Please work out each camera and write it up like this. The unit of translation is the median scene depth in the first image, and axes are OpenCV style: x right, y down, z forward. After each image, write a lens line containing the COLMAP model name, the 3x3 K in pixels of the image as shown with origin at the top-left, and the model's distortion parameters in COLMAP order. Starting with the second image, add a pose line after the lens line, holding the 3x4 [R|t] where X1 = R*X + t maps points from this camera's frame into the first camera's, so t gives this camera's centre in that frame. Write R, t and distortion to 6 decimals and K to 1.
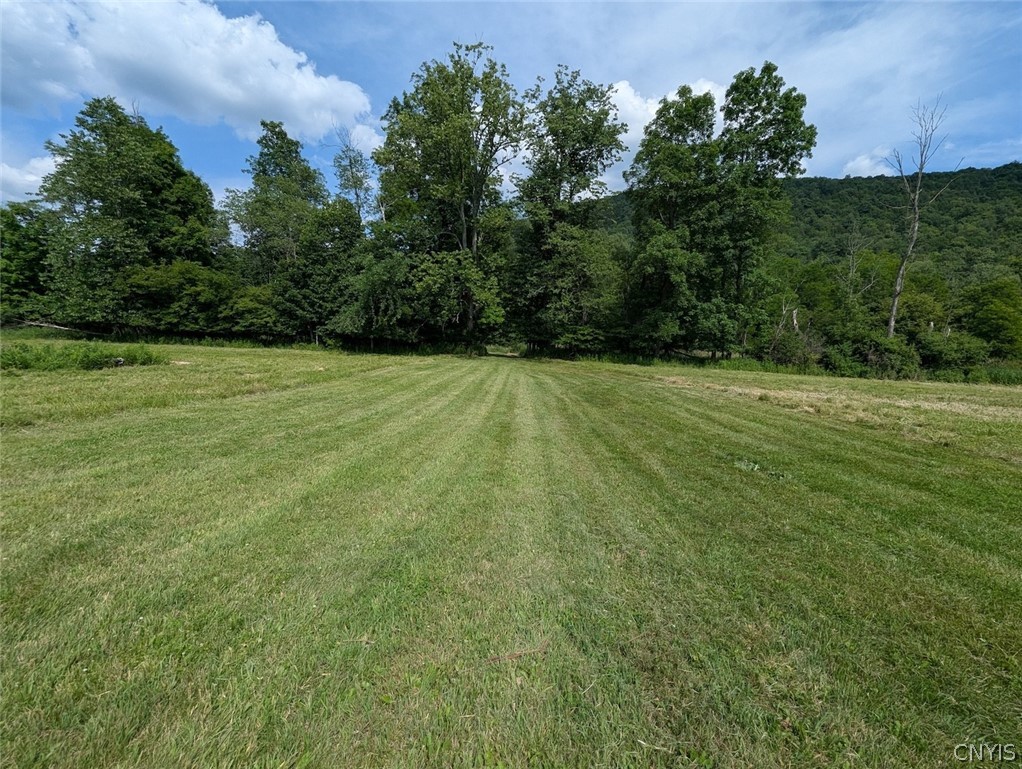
lens RADIAL K [[426.9, 0, 516.4], [0, 426.9, 396.2], [0, 0, 1]] dist [-0.000817, -0.000618]
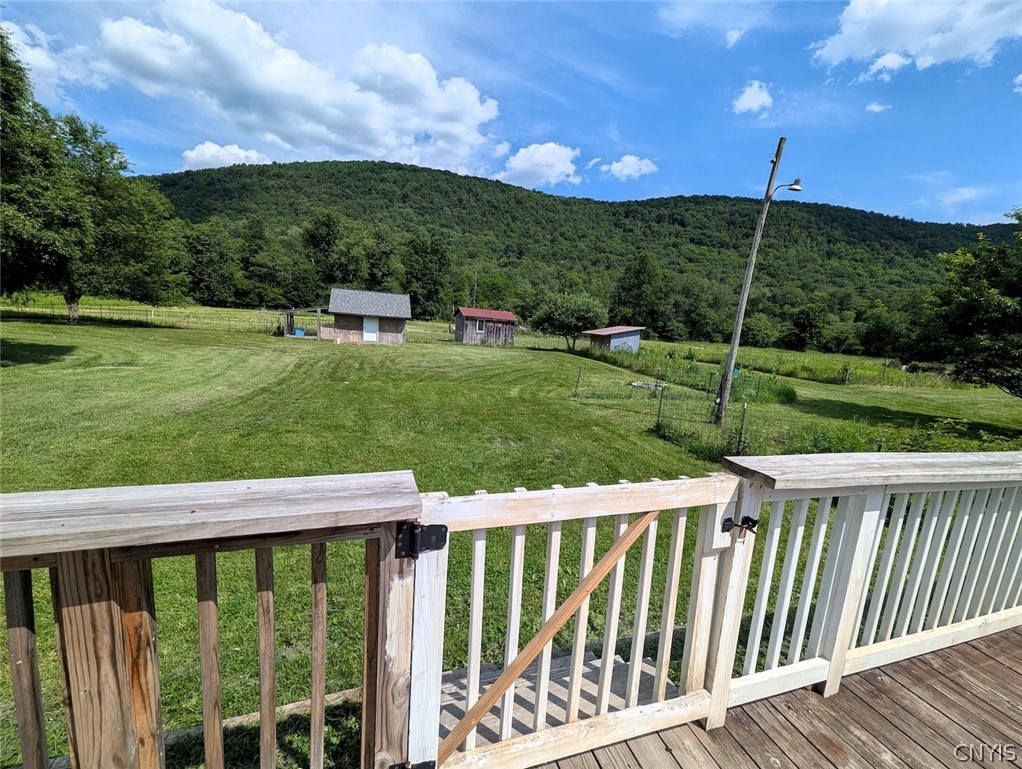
lens RADIAL K [[426.9, 0, 516.4], [0, 426.9, 396.2], [0, 0, 1]] dist [-0.000817, -0.000618]
pose [[0.843208, -0.071513, 0.532810, -0.853896], [0.019012, 0.994459, 0.103387, 0.191245], [-0.537251, -0.077047, 0.839896, -2.368271]]
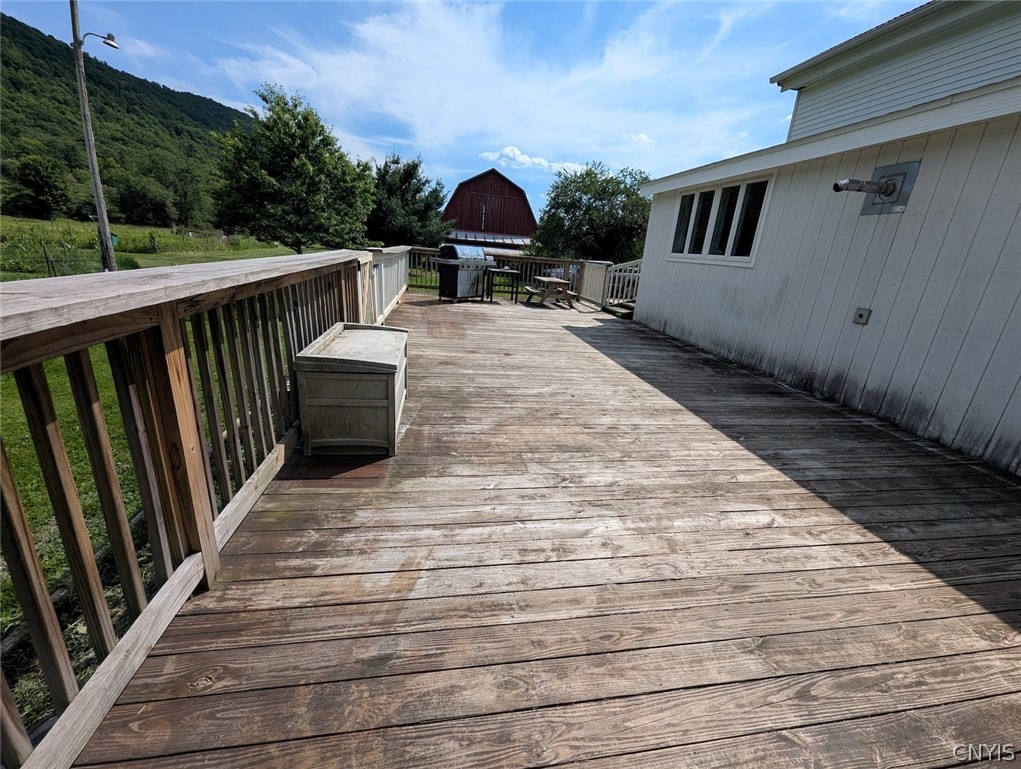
lens RADIAL K [[429.3, 0, 511.2], [0, 429.3, 395.7], [0, 0, 1]] dist [-0.002691, -0.000654]
pose [[-0.380293, -0.367076, 0.848901, -0.997658], [0.007529, 0.916604, 0.399724, 0.190933], [-0.924835, 0.158404, -0.345815, -2.322256]]
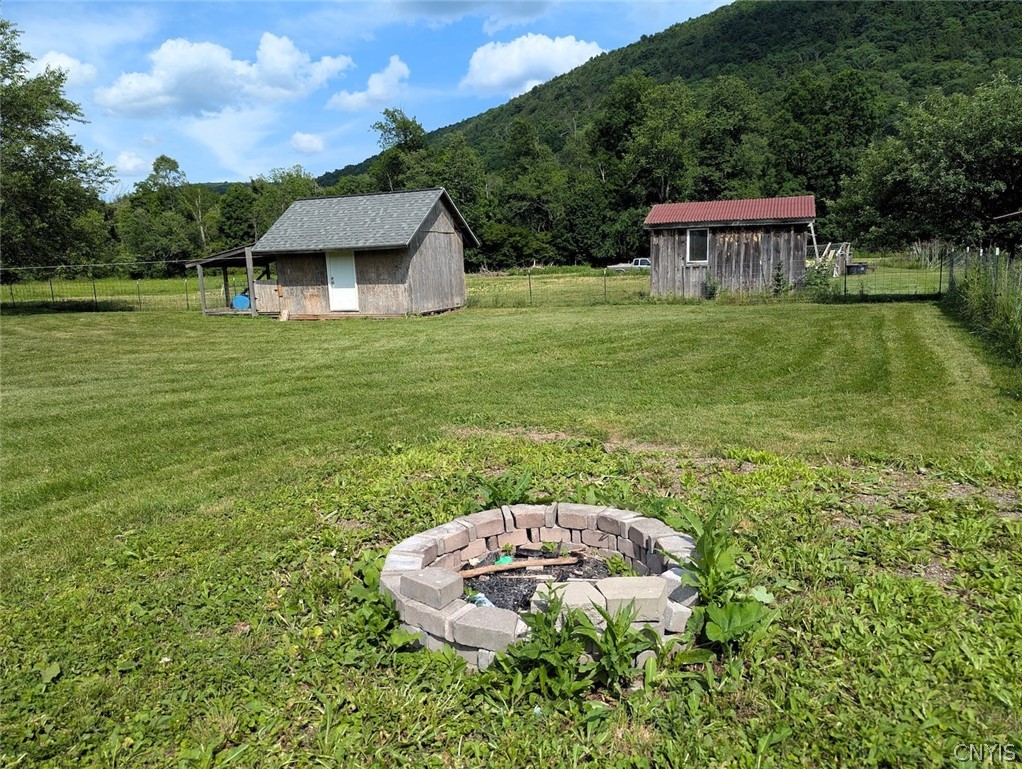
lens RADIAL K [[751.3, 0, 509.7], [0, 751.3, 399.9], [0, 0, 1]] dist [0.017957, -0.005097]
pose [[0.987269, -0.056989, -0.148500, -0.340854], [0.066600, 0.995939, 0.060574, 0.214062], [0.144445, -0.069693, 0.987055, -2.060683]]
